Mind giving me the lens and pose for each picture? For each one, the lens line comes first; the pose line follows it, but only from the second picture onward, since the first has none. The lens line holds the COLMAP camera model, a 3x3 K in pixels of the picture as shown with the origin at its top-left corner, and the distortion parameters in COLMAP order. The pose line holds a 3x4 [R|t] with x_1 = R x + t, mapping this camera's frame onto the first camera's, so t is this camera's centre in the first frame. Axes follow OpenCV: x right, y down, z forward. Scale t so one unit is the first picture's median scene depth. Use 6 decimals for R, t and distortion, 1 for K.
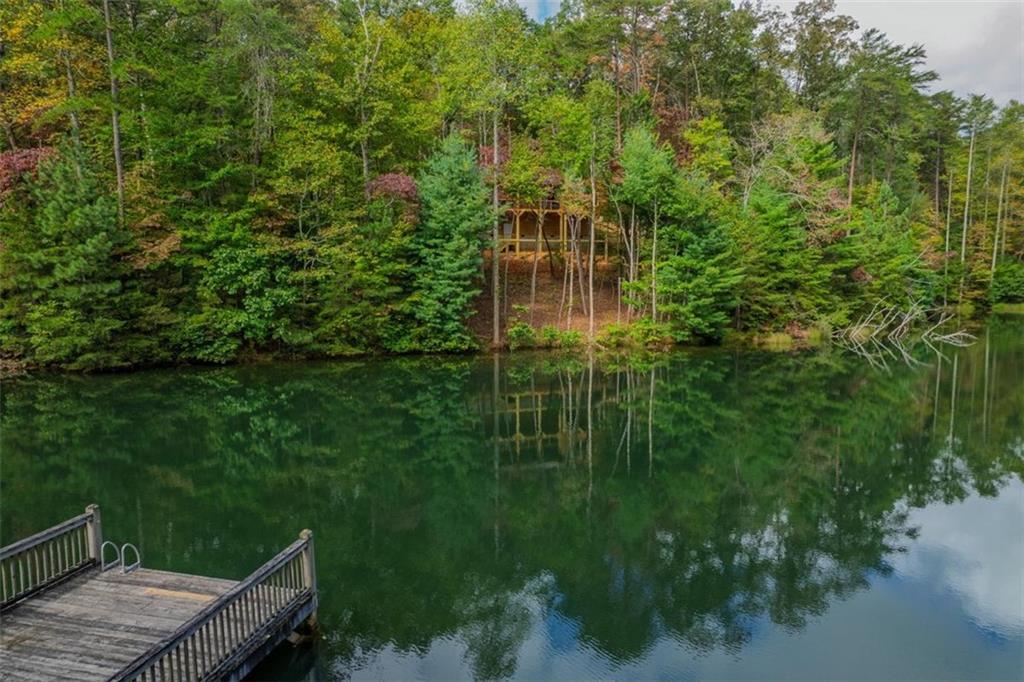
lens RADIAL K [[645.2, 0, 512.1], [0, 645.2, 342.0], [0, 0, 1]] dist [-0.000193, -0.000191]
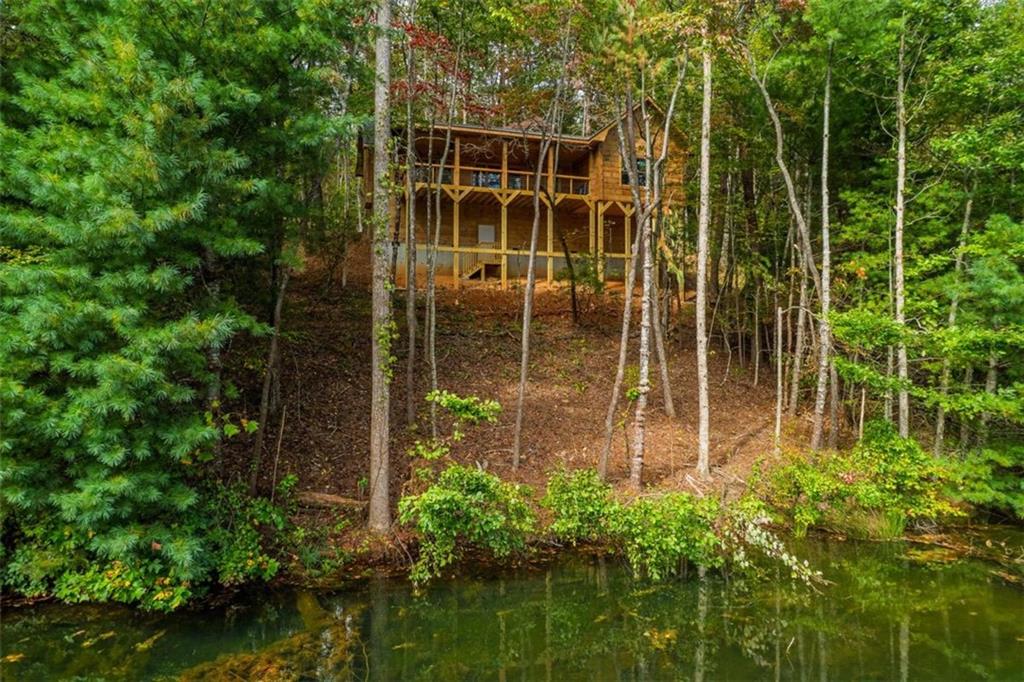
lens RADIAL K [[645.2, 0, 509.5], [0, 645.2, 343.1], [0, 0, 1]] dist [-0.000193, -0.000191]
pose [[0.999683, 0.012611, -0.021800, 0.033733], [-0.015025, 0.993323, -0.114383, -0.044657], [0.020212, 0.114675, 0.993197, 0.699004]]
